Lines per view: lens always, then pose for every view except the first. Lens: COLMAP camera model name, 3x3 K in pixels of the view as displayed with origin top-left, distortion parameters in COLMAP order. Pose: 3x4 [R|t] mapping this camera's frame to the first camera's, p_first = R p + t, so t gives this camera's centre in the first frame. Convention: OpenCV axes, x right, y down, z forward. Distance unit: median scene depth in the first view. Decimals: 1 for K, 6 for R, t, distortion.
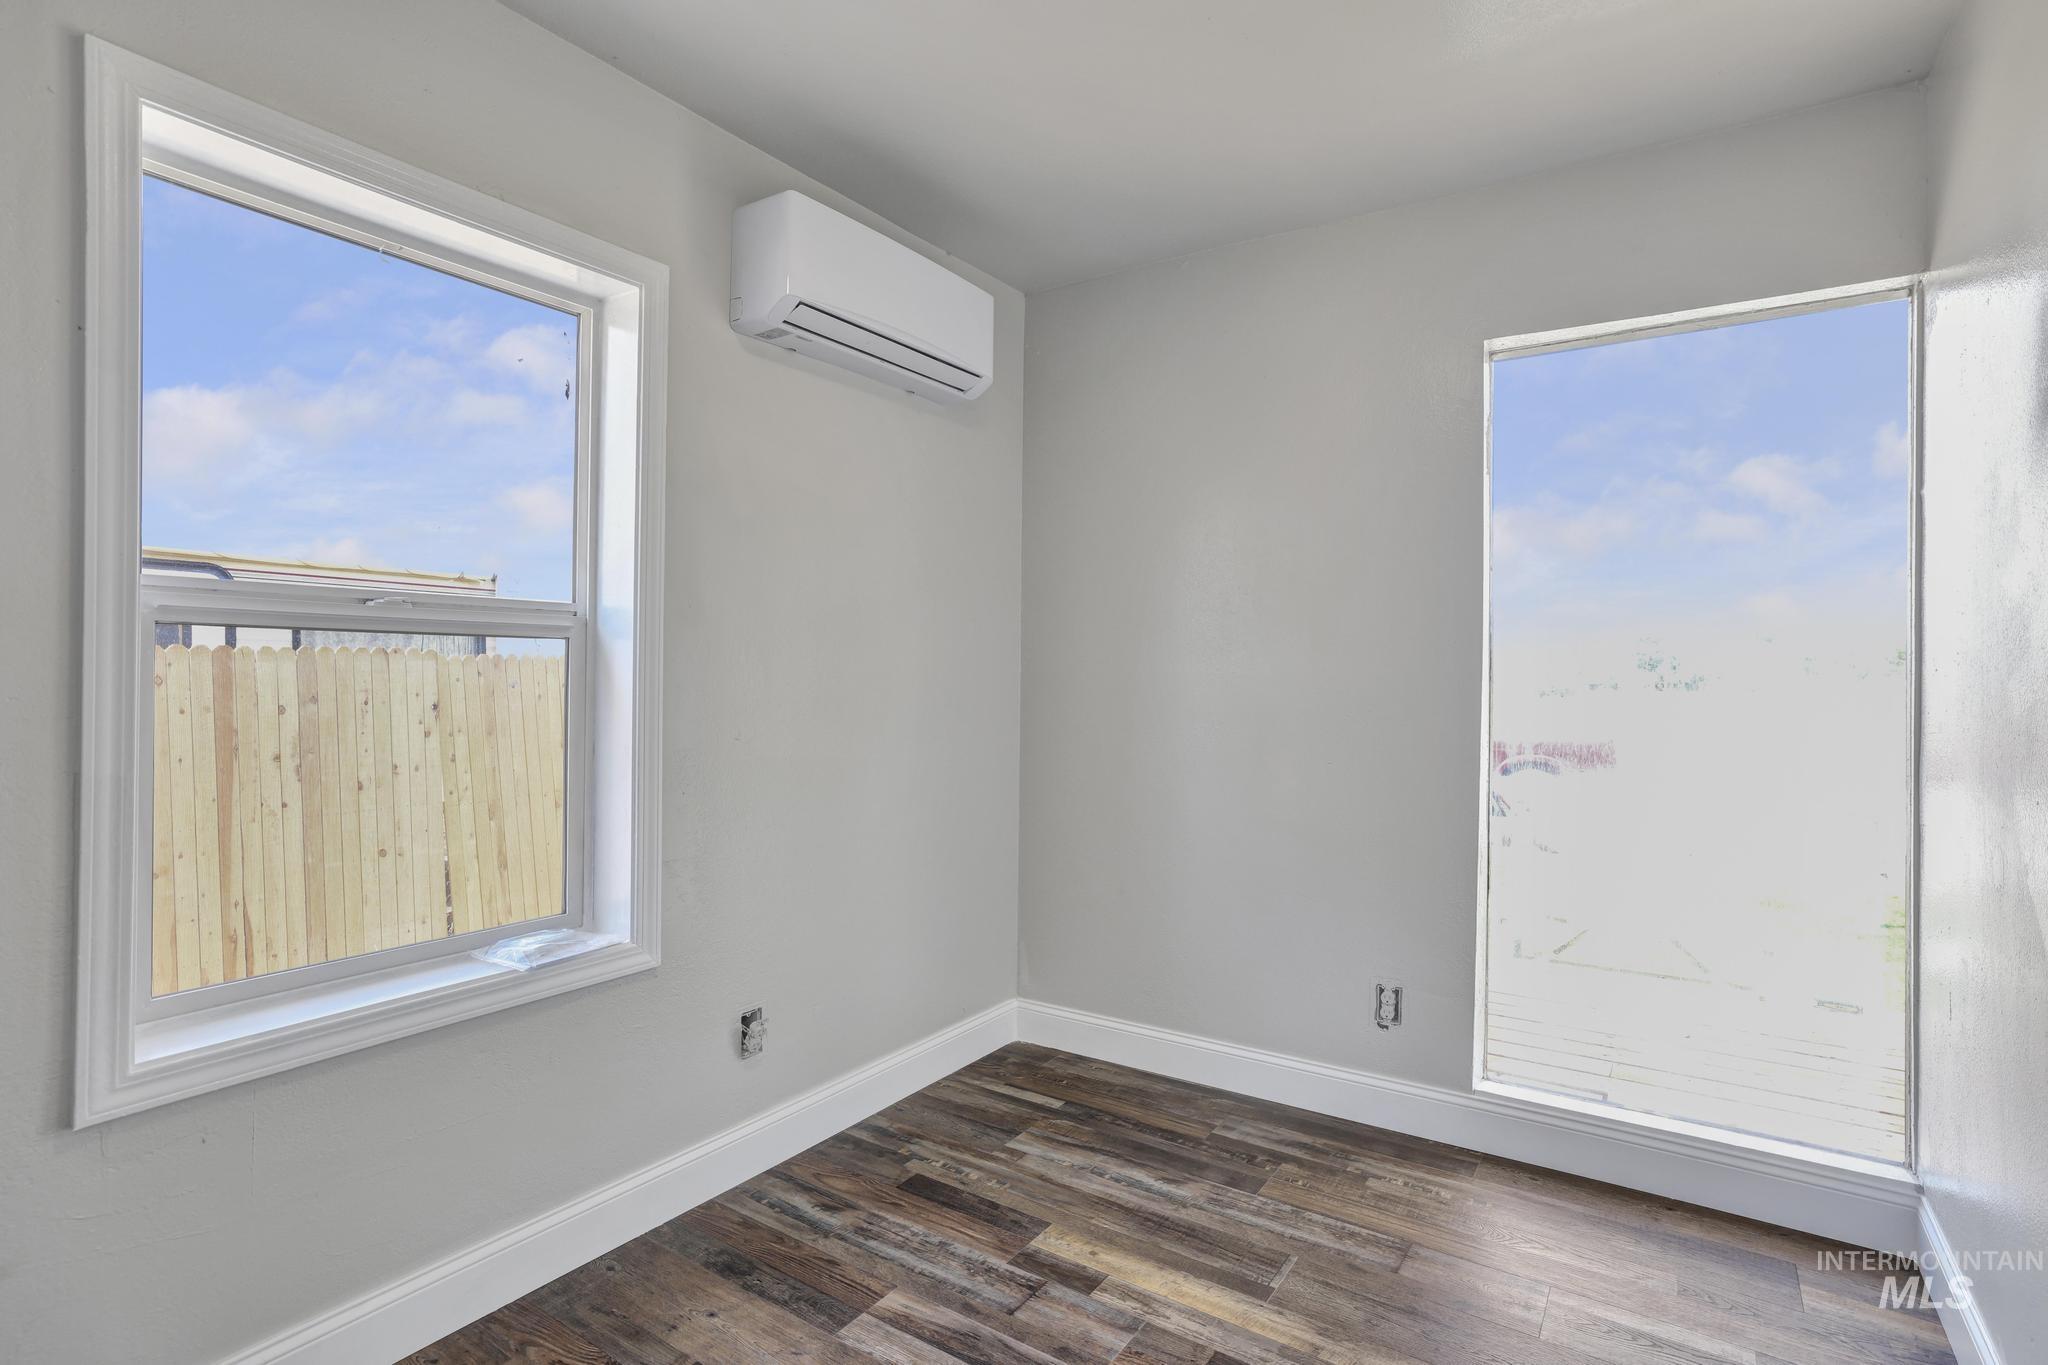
lens RADIAL K [[1015.9, 0, 1025.2], [0, 1015.9, 675.1], [0, 0, 1]] dist [0.005106, 0.006578]
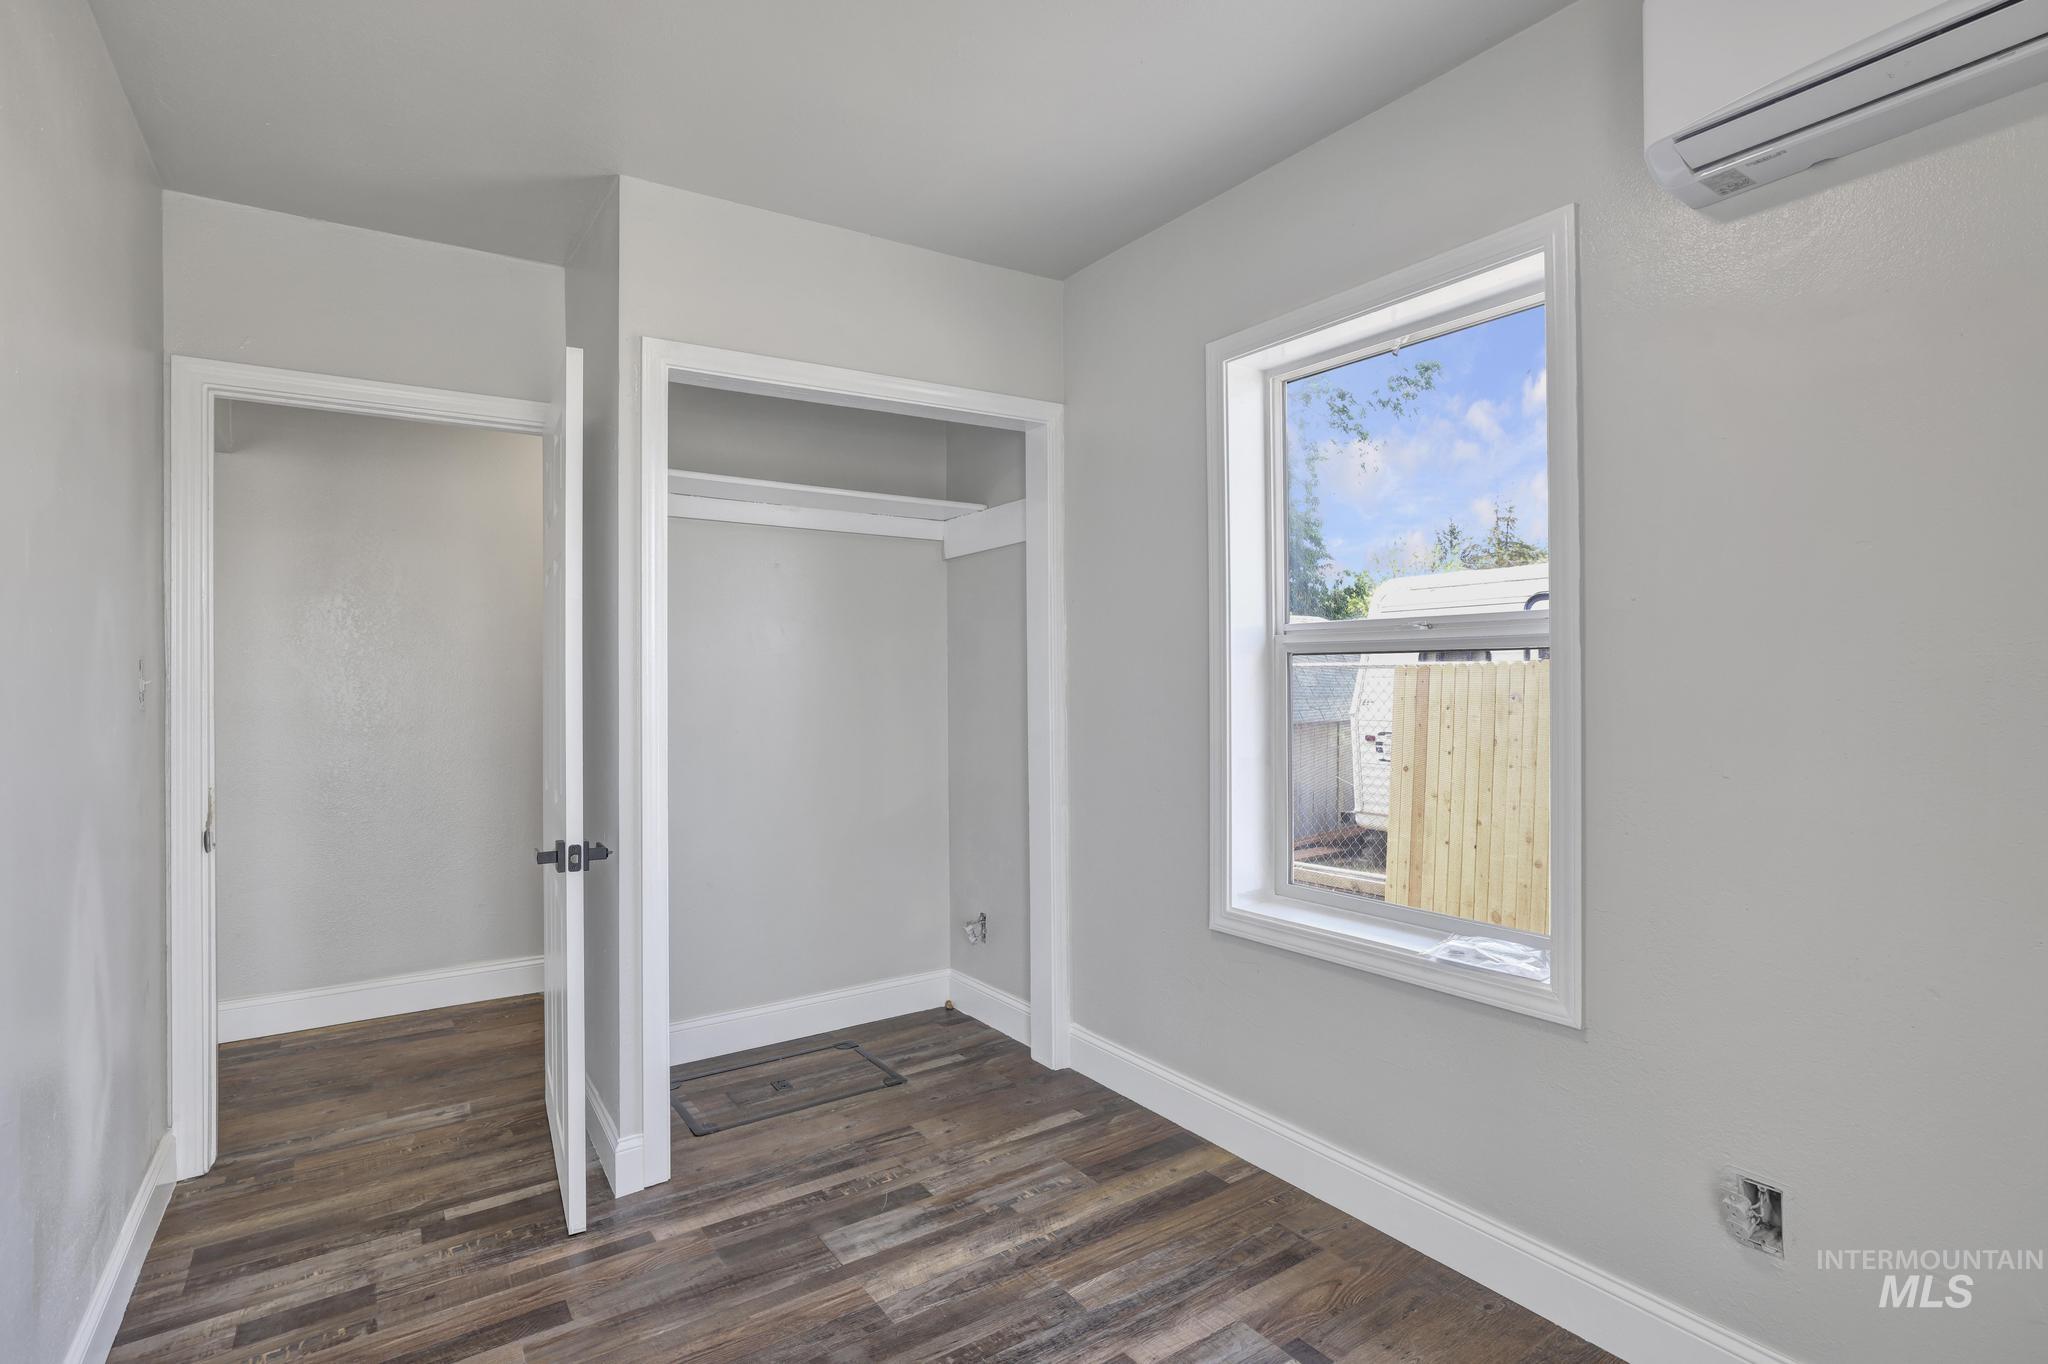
lens RADIAL K [[1015.9, 0, 1026.9], [0, 1015.9, 685.8], [0, 0, 1]] dist [0.005106, 0.006578]
pose [[-0.359633, -0.003219, -0.933088, 0.677862], [-0.001894, 0.999995, -0.002720, 0.003569], [0.933092, 0.000789, -0.359637, 0.992489]]
